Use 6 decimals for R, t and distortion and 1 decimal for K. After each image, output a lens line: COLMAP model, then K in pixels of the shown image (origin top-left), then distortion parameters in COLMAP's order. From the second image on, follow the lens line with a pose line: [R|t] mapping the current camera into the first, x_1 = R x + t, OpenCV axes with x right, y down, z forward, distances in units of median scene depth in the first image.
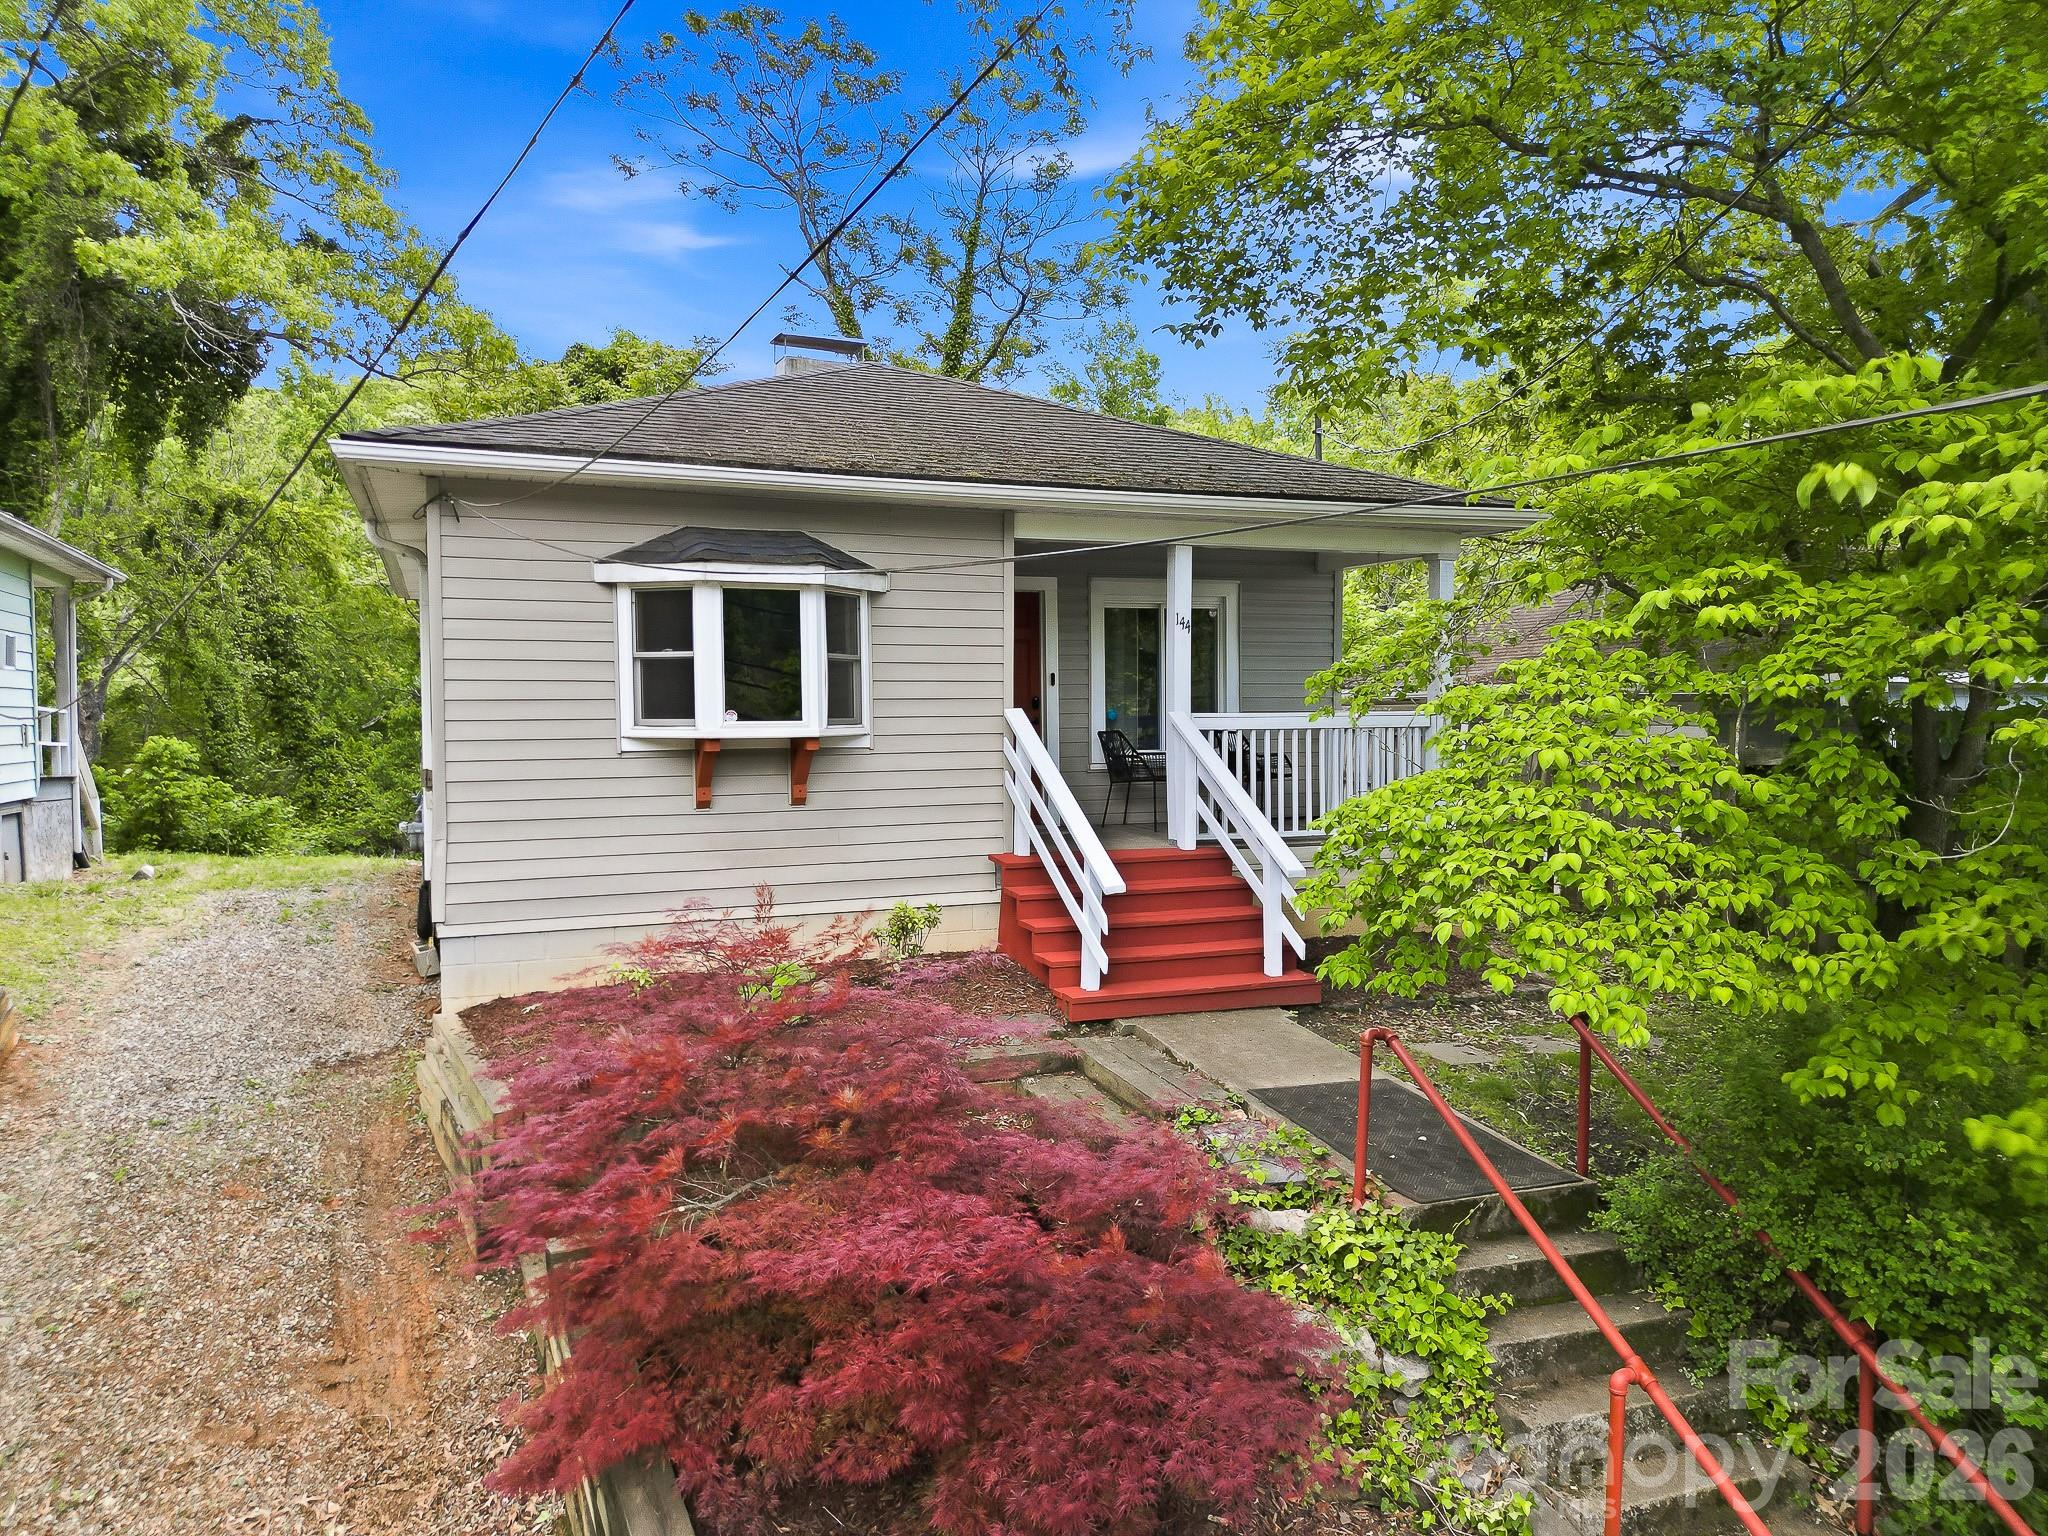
lens RADIAL K [[1433.9, 0, 1017.5], [0, 1433.9, 768.1], [0, 0, 1]] dist [0.059905, -0.035112]
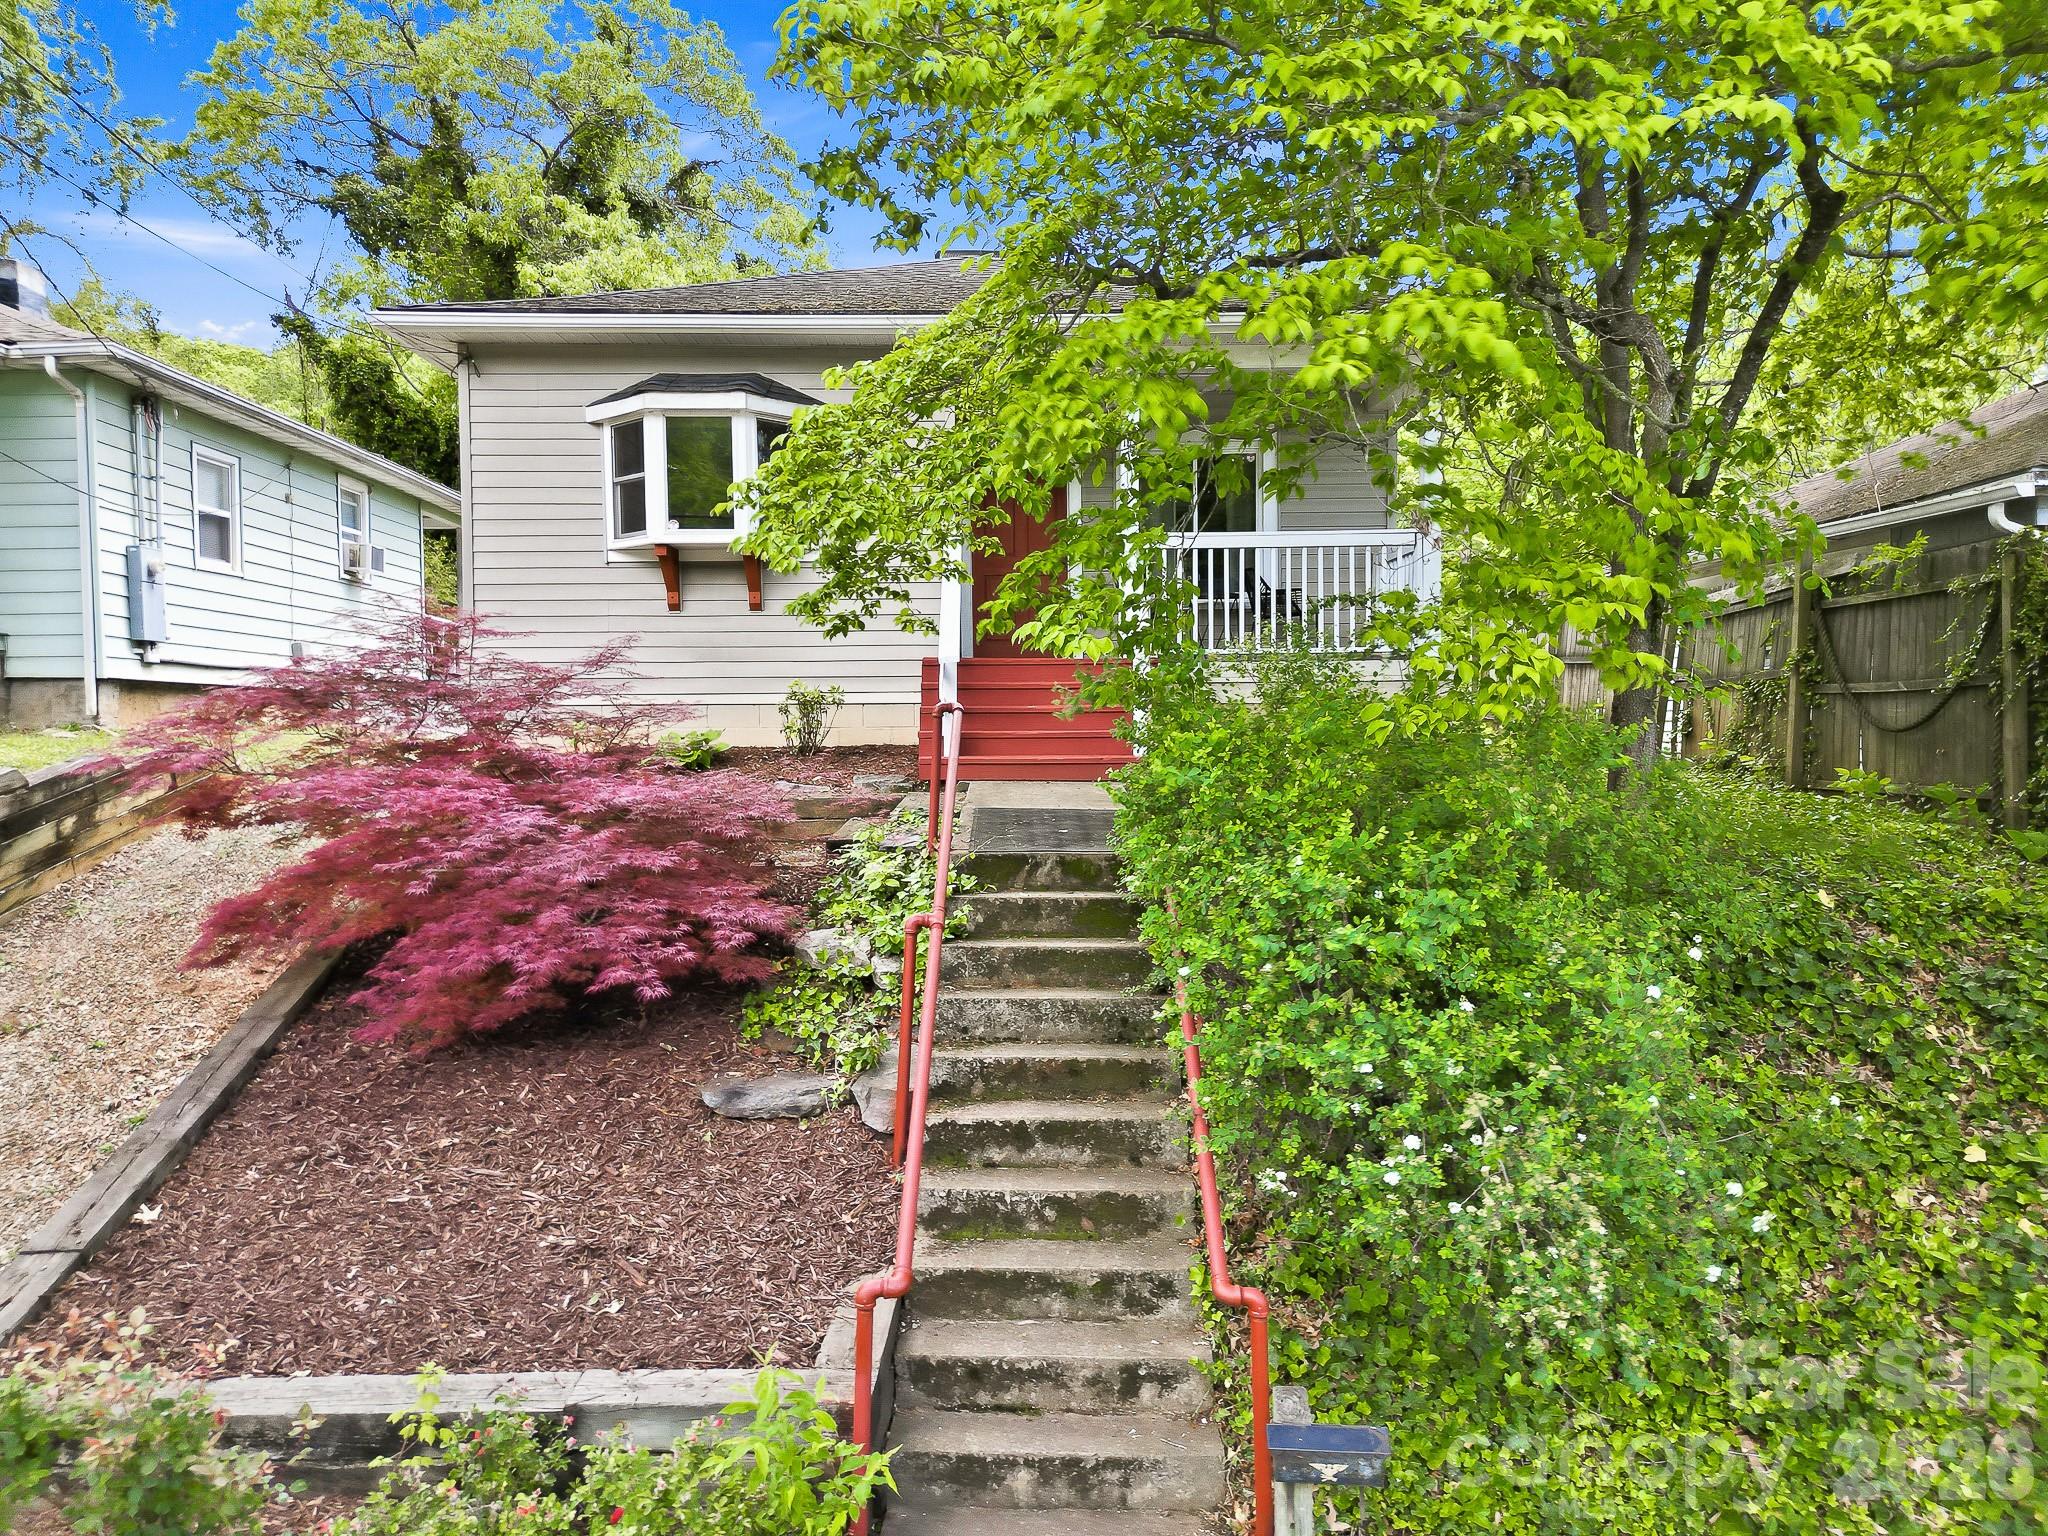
lens RADIAL K [[1433.9, 0, 1022.0], [0, 1433.9, 774.0], [0, 0, 1]] dist [0.059905, -0.035112]
pose [[0.936436, 0.010078, -0.350693, 0.462765], [-0.010226, 0.999947, 0.001431, 0.155990], [0.350689, 0.002246, 0.936489, -0.015251]]
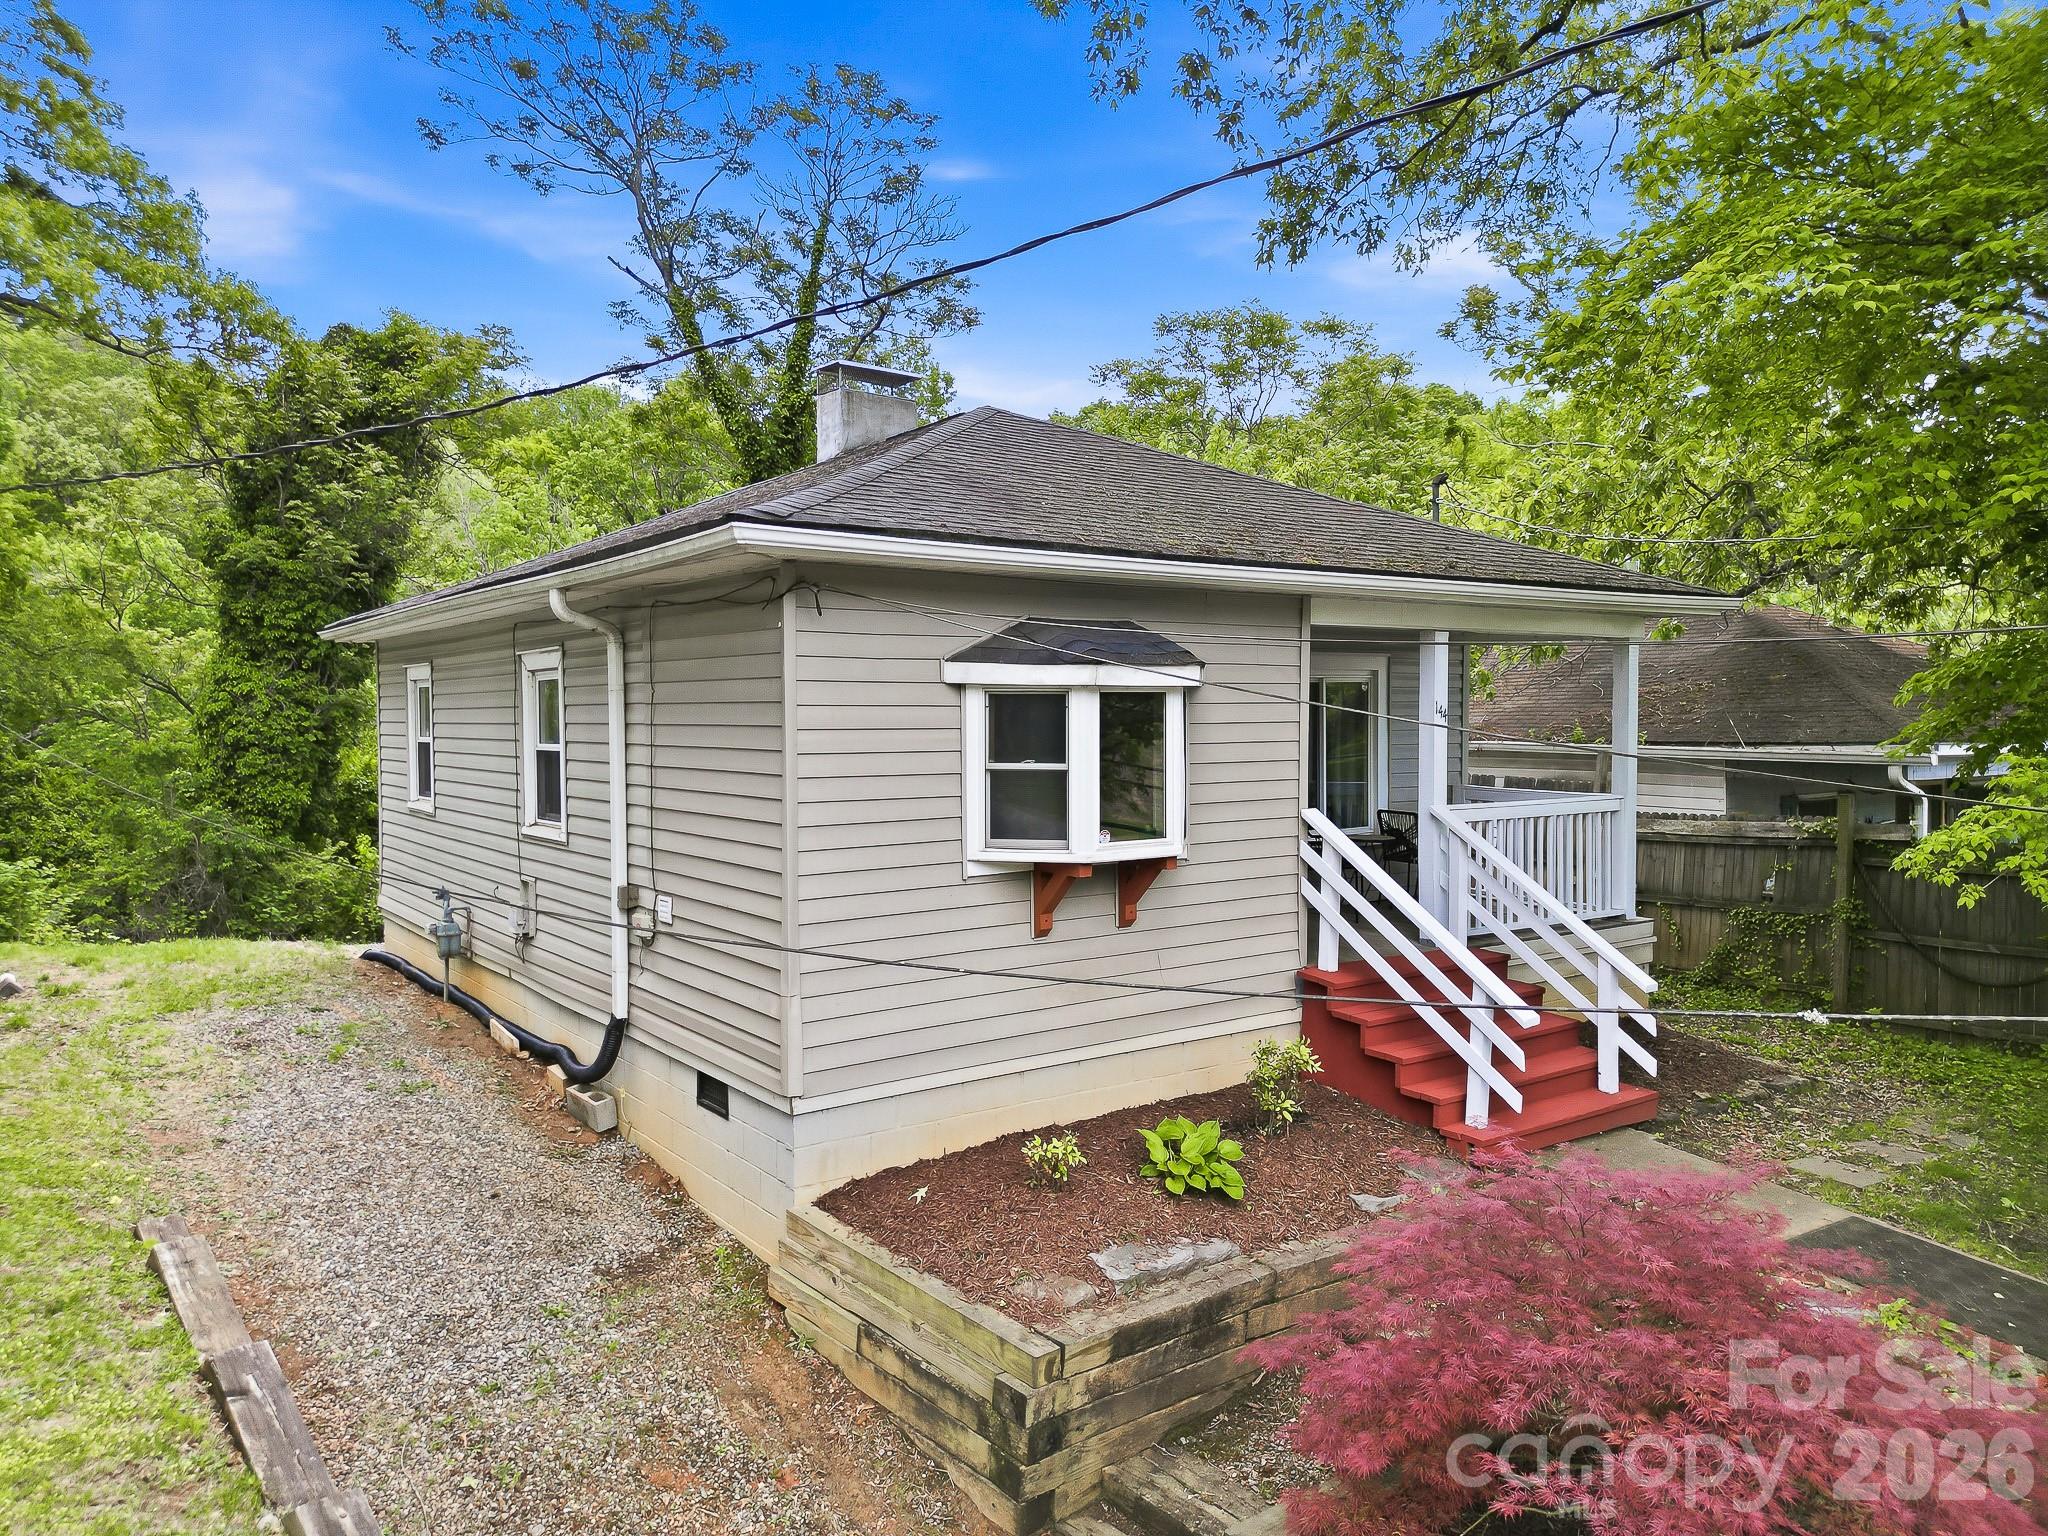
lens RADIAL K [[1433.9, 0, 1019.7], [0, 1433.9, 763.2], [0, 0, 1]] dist [0.059905, -0.035112]
pose [[0.971268, -0.006751, 0.237894, -0.430997], [0.007514, 0.999969, -0.002301, -0.074947], [-0.237871, 0.004023, 0.971288, 0.152769]]
